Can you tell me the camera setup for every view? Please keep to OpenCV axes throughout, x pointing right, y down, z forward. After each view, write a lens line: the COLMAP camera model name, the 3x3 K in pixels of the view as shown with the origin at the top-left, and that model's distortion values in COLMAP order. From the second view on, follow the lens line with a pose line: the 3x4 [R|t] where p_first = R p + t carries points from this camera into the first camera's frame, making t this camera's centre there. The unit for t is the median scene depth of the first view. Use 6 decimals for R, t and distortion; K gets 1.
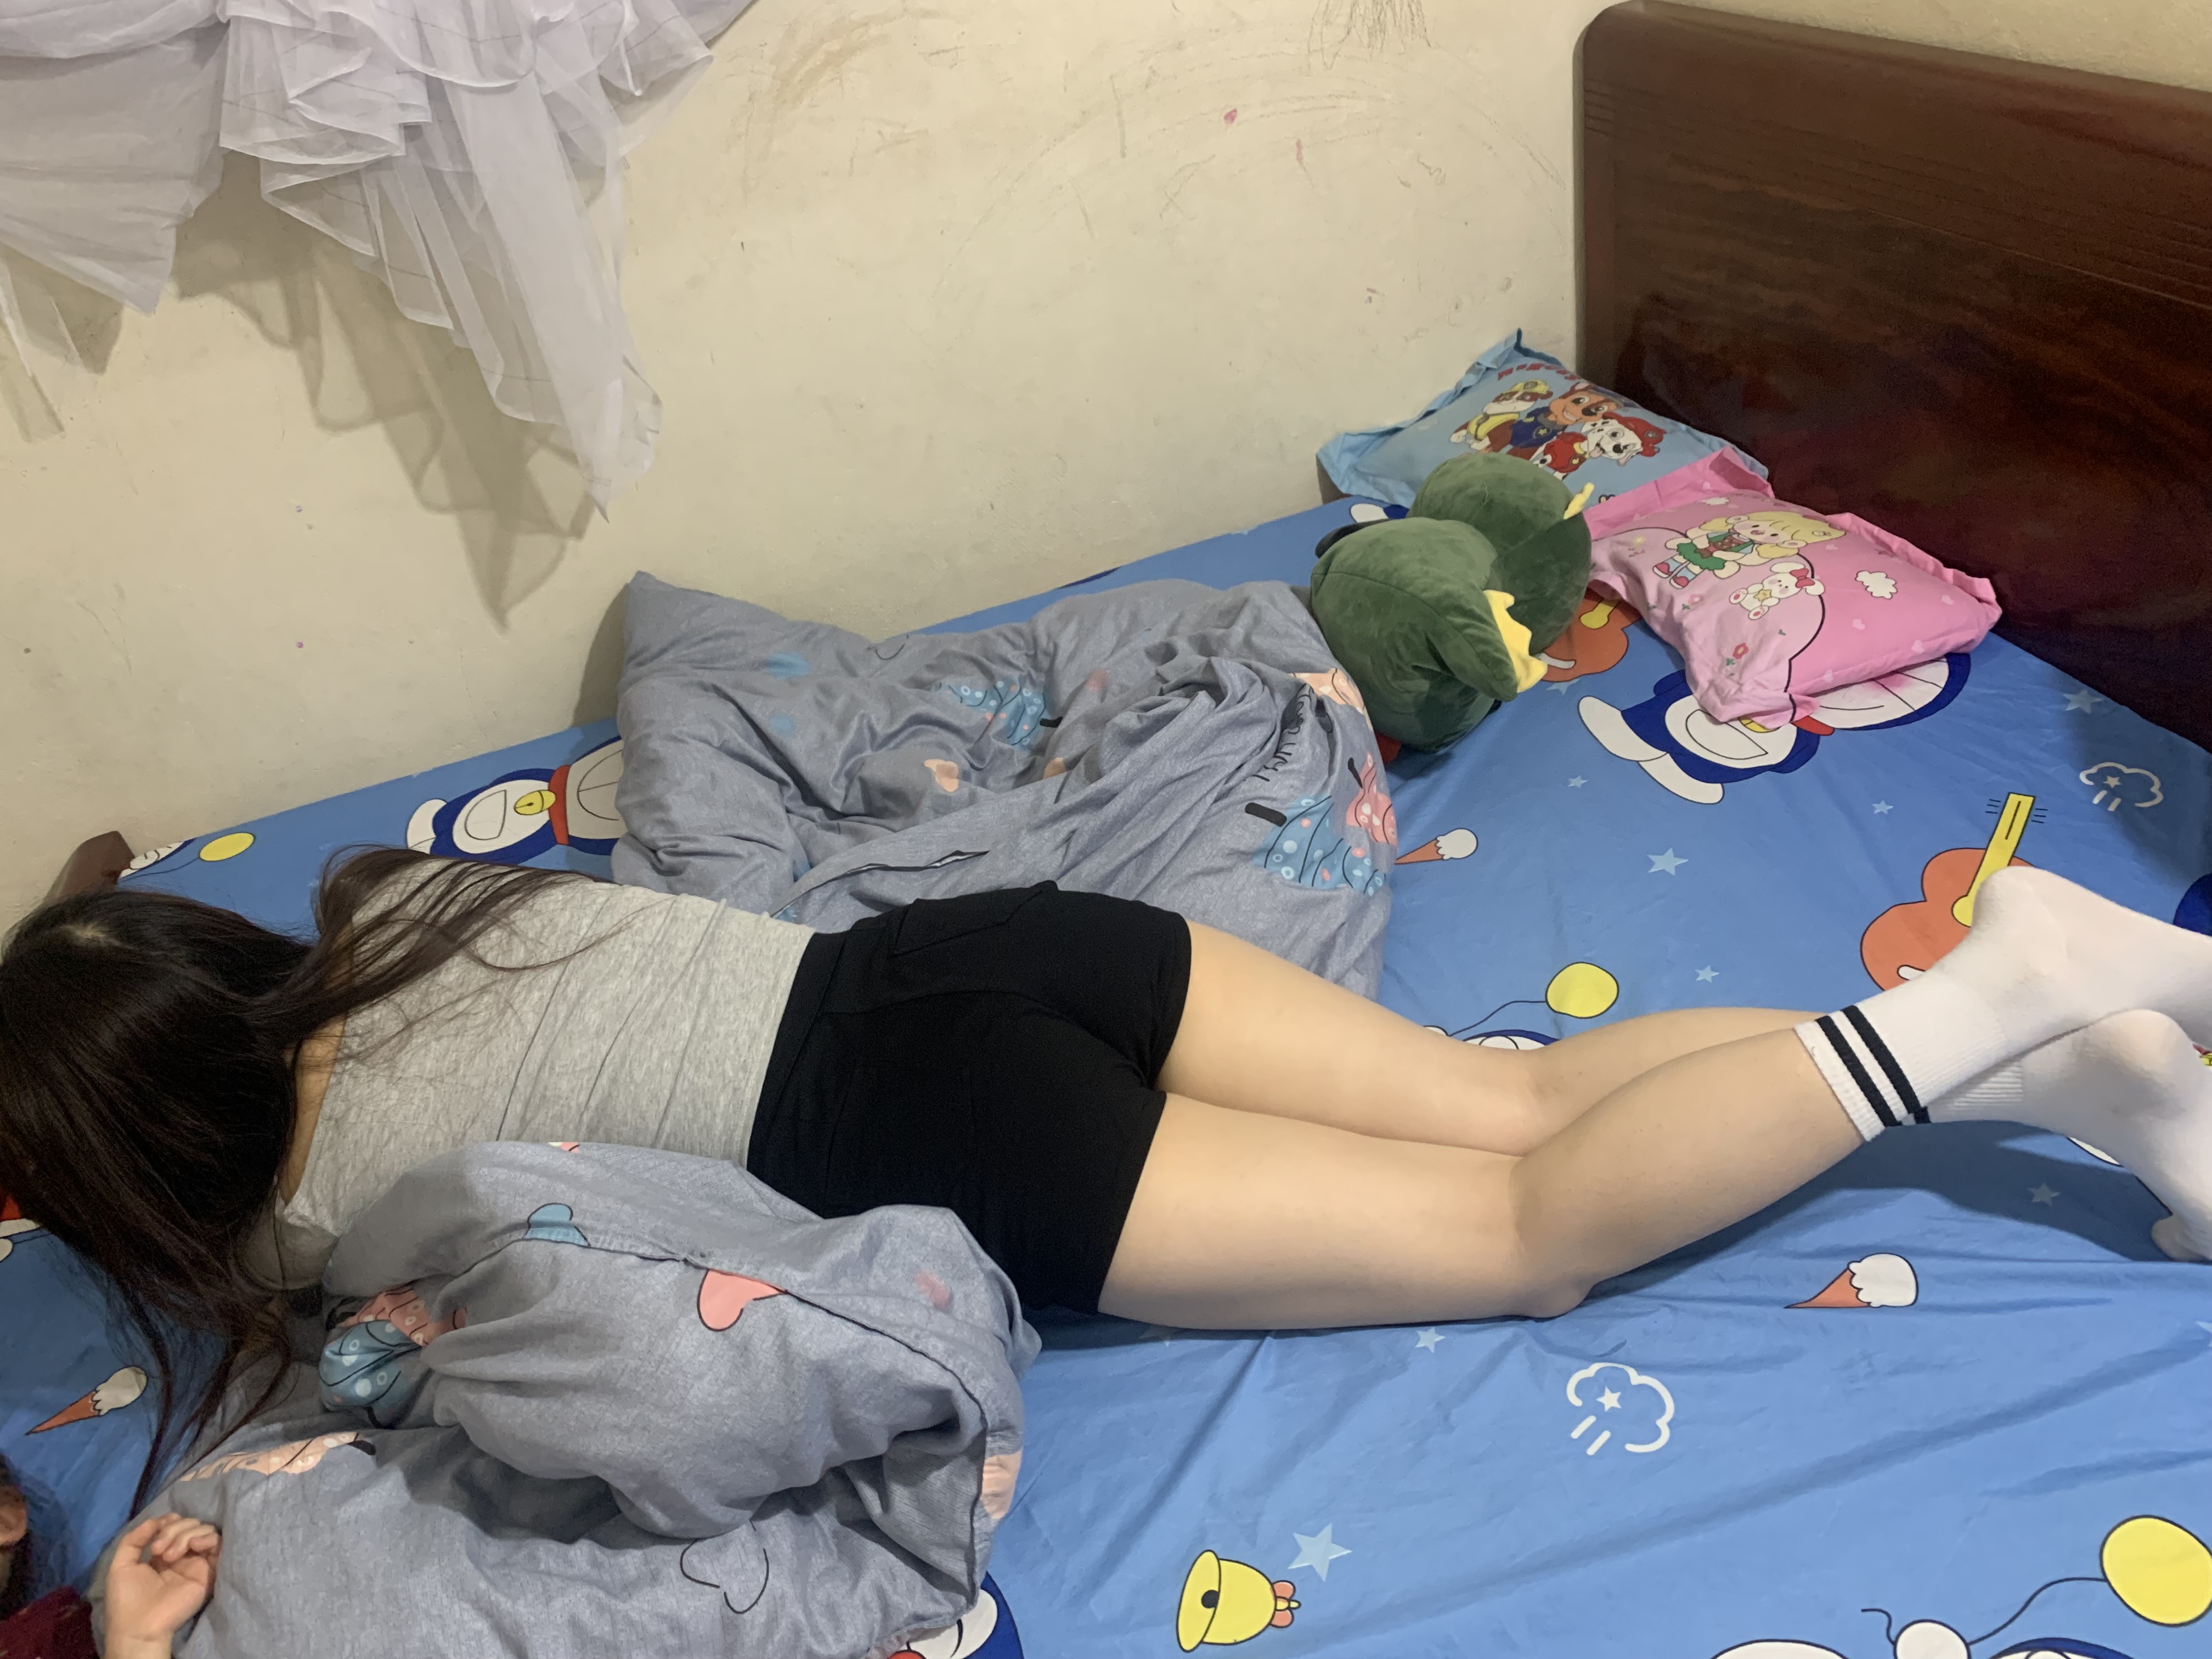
lens RADIAL K [[1715.0, 0, 1106.0], [0, 1715.0, 829.5], [0, 0, 1]] dist [0.007377, -0.004839]
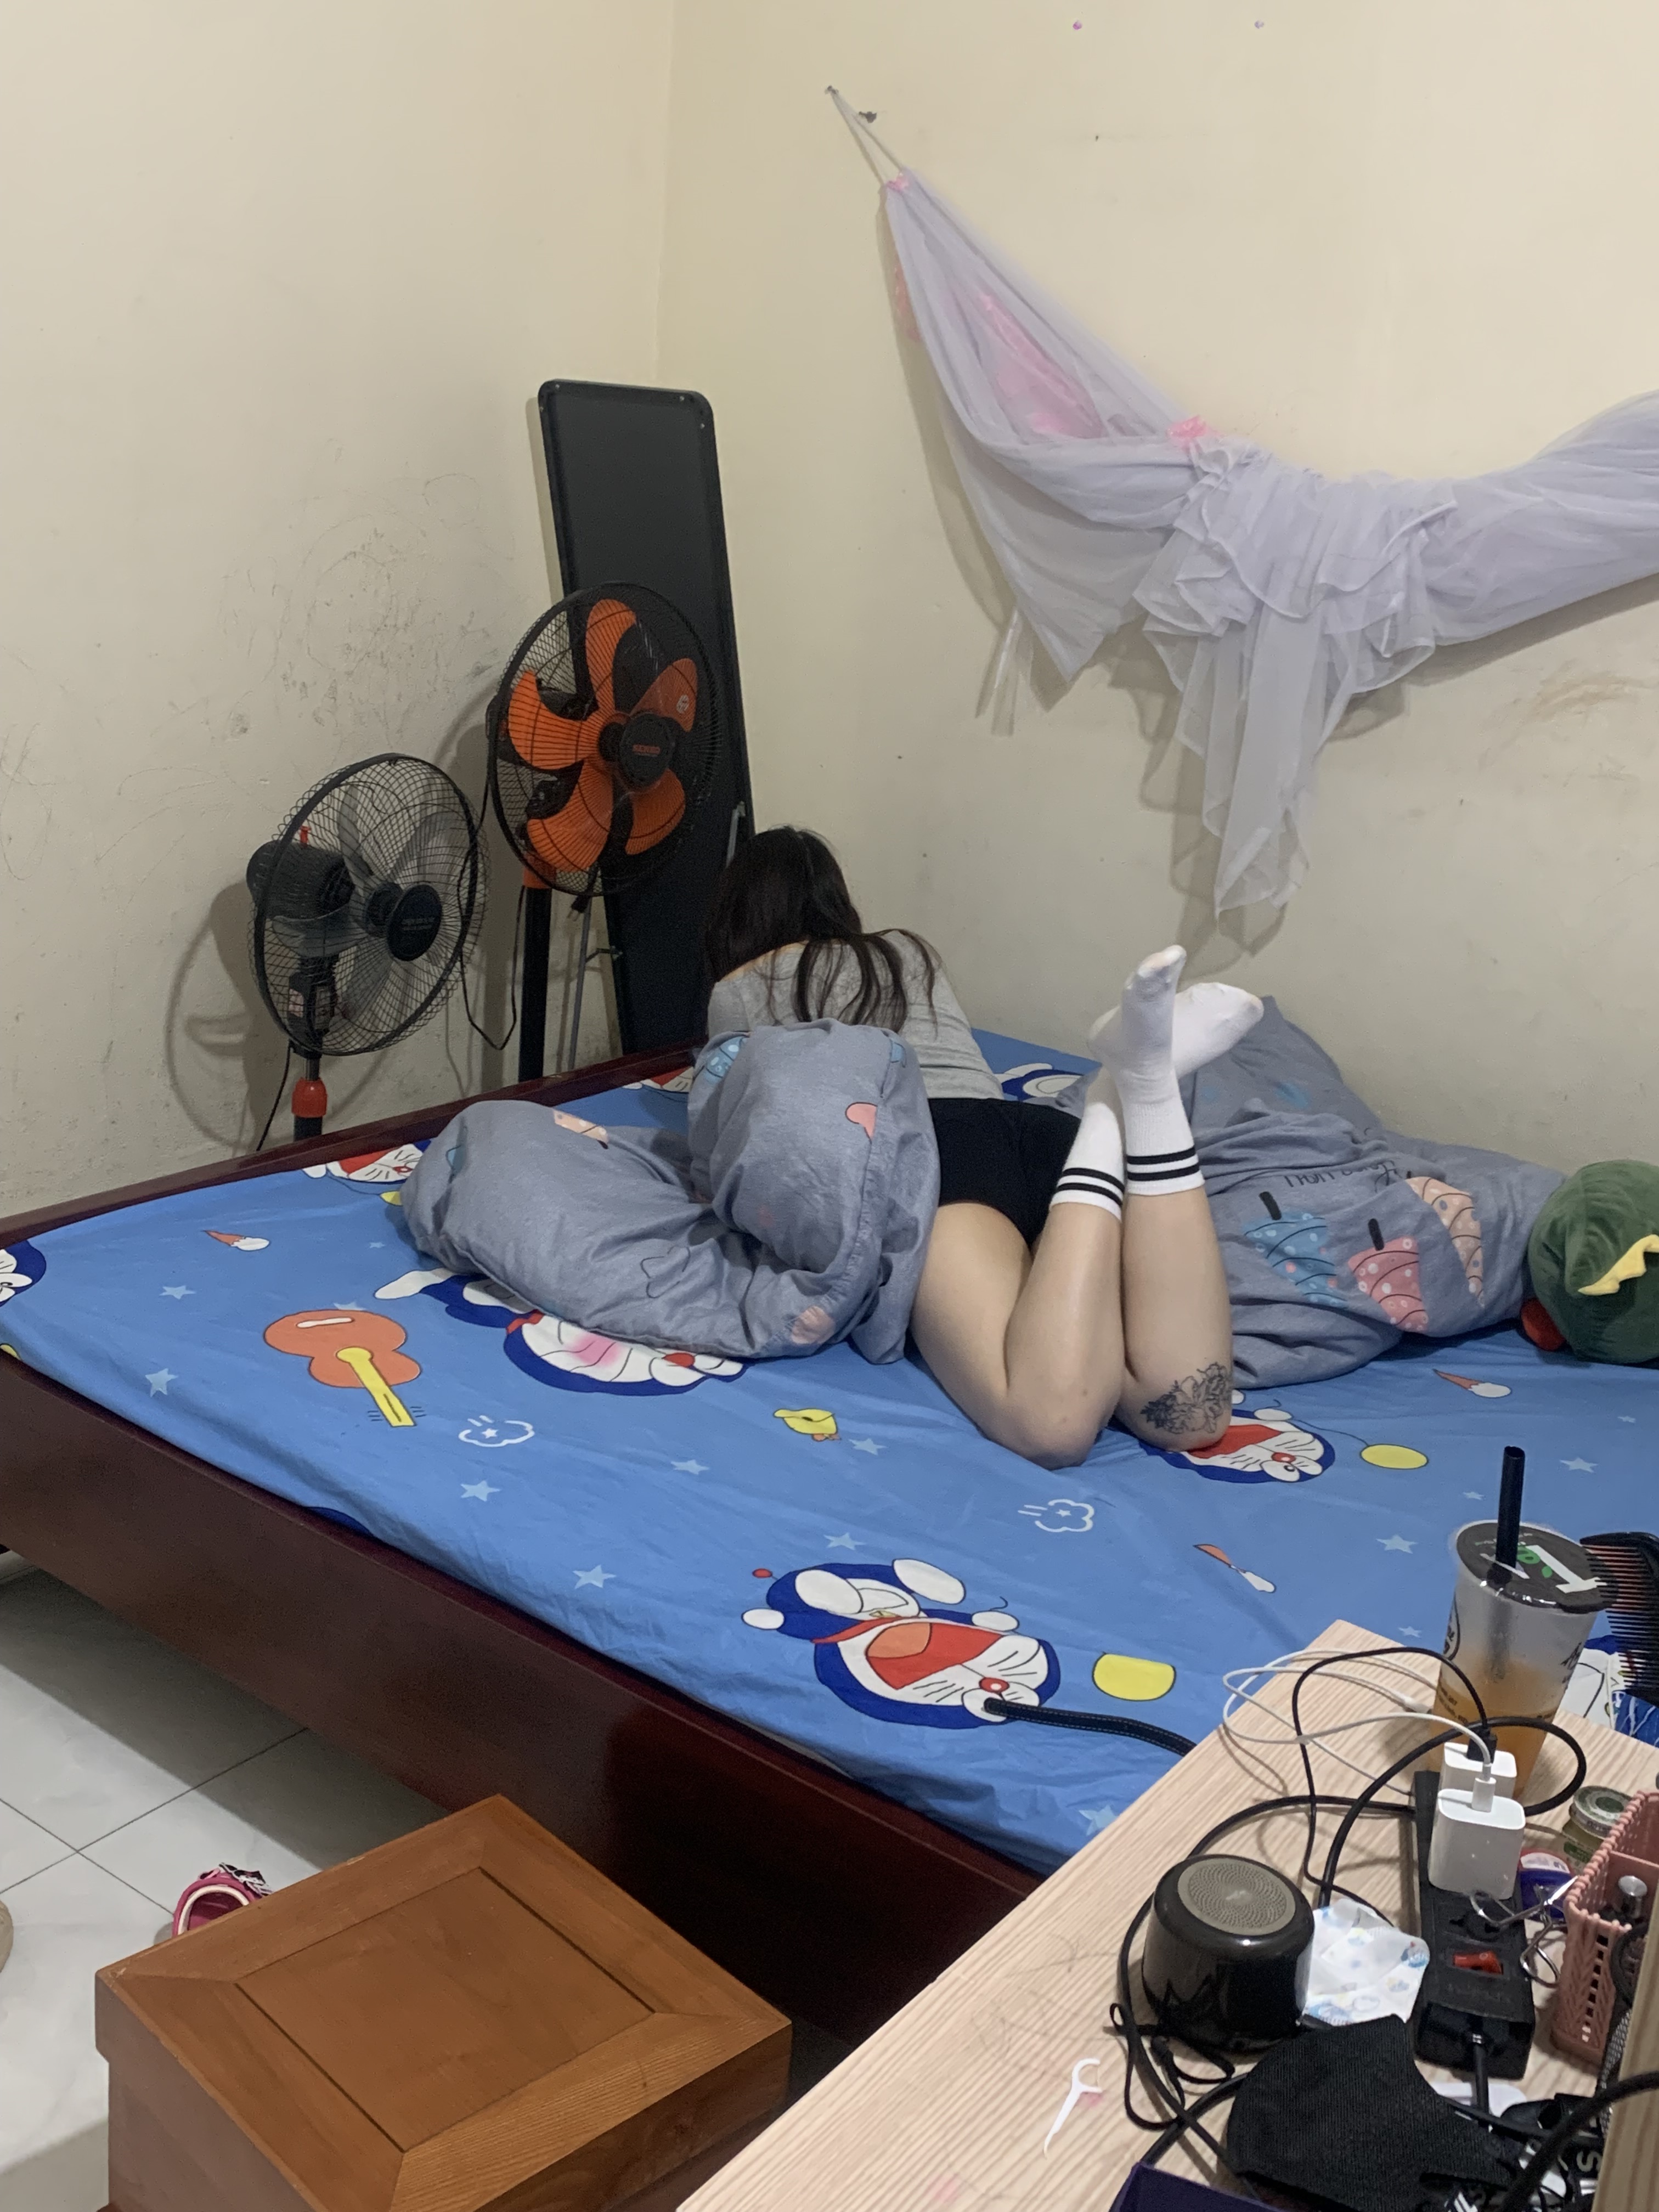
lens RADIAL K [[2257.4, 0, 829.5], [0, 2257.4, 1106.0], [0, 0, 1]] dist [0.127572, -0.429944]
pose [[0.568214, 0.440957, -0.694758, 0.812654], [-0.595491, 0.803043, 0.022657, 0.075332], [0.567911, 0.400848, 0.718886, -0.374803]]
